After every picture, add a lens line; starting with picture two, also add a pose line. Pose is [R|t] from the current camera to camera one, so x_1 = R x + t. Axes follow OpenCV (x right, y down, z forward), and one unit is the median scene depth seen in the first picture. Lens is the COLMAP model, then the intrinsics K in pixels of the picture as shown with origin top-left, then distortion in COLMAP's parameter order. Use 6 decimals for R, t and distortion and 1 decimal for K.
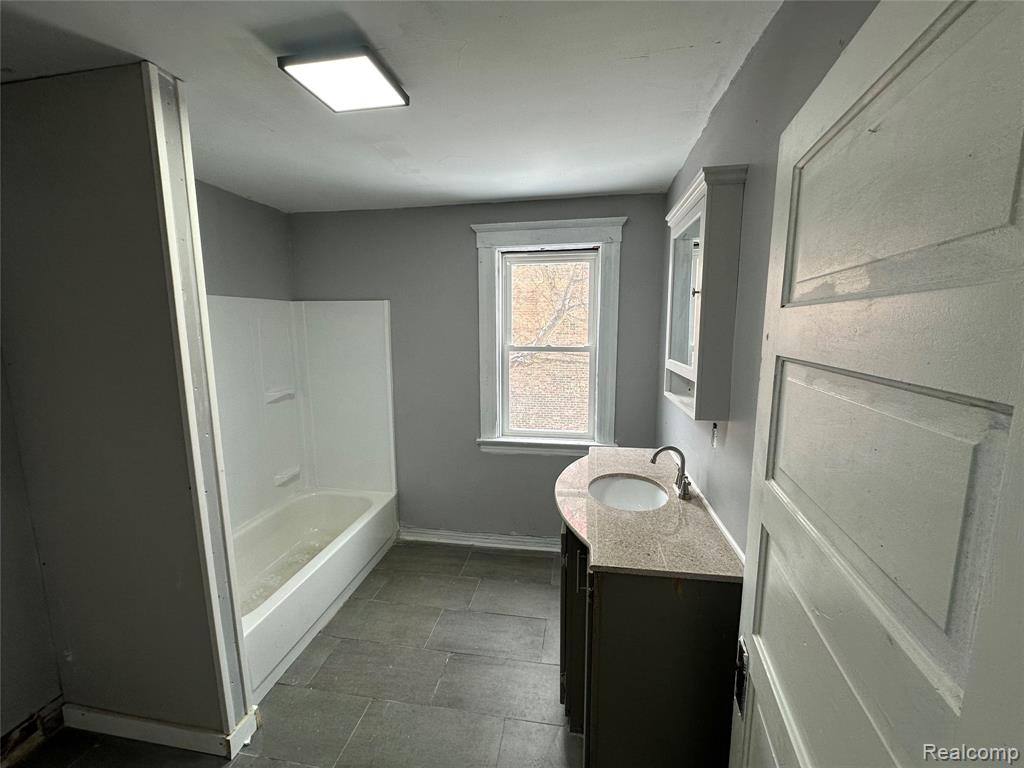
lens RADIAL K [[408.6, 0, 514.7], [0, 408.6, 382.3], [0, 0, 1]] dist [-0.001403, -0.000046]
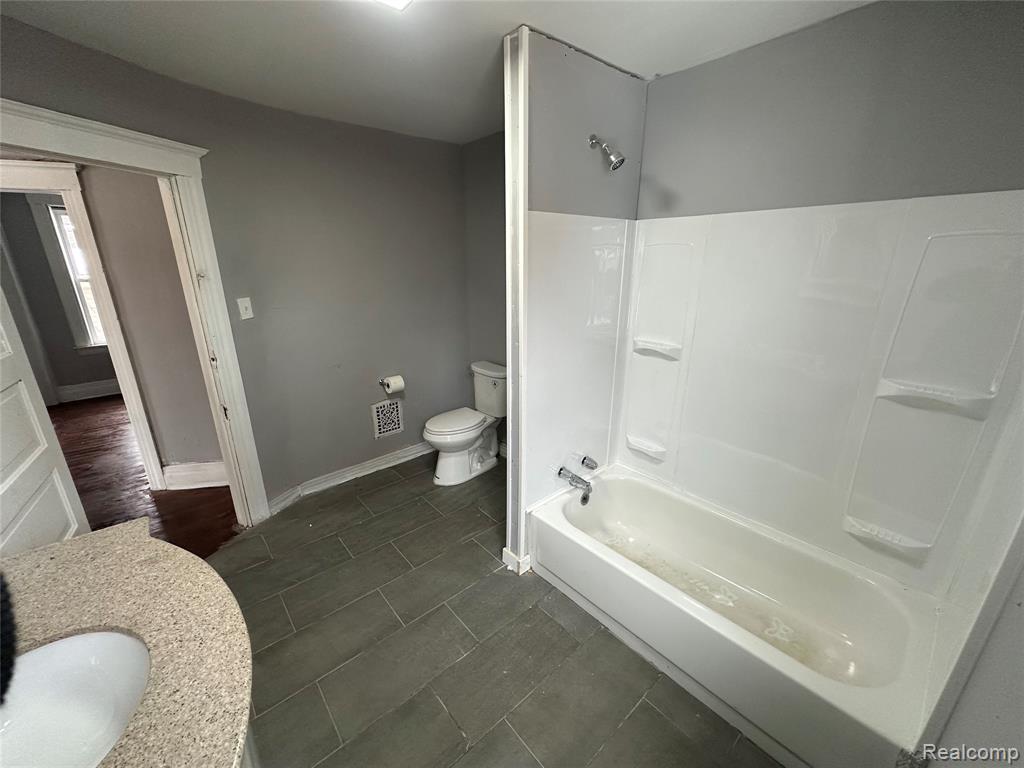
lens RADIAL K [[408.6, 0, 514.7], [0, 408.6, 382.3], [0, 0, 1]] dist [-0.001403, -0.000046]
pose [[-0.632384, 0.239724, -0.736630, 0.135665], [-0.102638, 0.916600, 0.386406, -0.153876], [0.767826, 0.319964, -0.555038, 1.061991]]
